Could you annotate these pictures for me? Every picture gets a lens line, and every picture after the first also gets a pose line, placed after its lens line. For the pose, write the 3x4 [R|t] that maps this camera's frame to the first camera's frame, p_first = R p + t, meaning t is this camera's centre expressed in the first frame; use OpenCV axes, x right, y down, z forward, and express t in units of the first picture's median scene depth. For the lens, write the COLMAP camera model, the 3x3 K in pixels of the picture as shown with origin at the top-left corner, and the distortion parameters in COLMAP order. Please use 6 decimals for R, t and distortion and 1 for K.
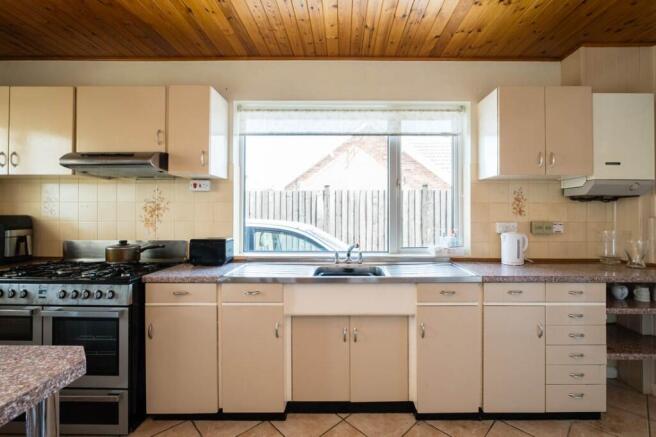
lens RADIAL K [[289.5, 0, 341.9], [0, 289.5, 216.8], [0, 0, 1]] dist [0.000288, -0.000117]
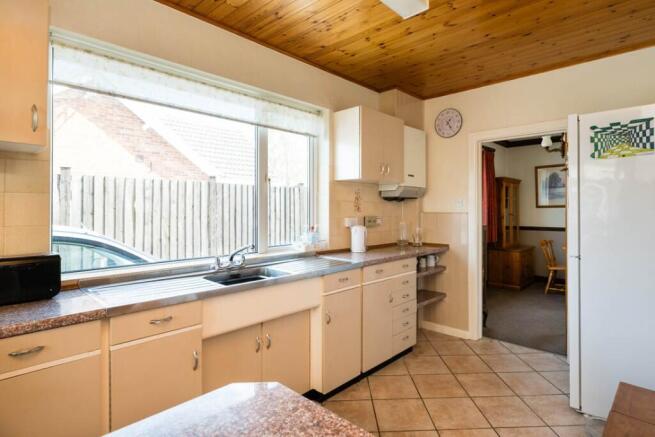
lens RADIAL K [[365.5, 0, 327.5], [0, 365.5, 218.5], [0, 0, 1]] dist [-0.002869, 0.000279]
pose [[0.674465, -0.021029, 0.738007, -0.612850], [0.011113, 0.999770, 0.018331, -0.006043], [-0.738223, -0.004162, 0.674544, 0.060414]]
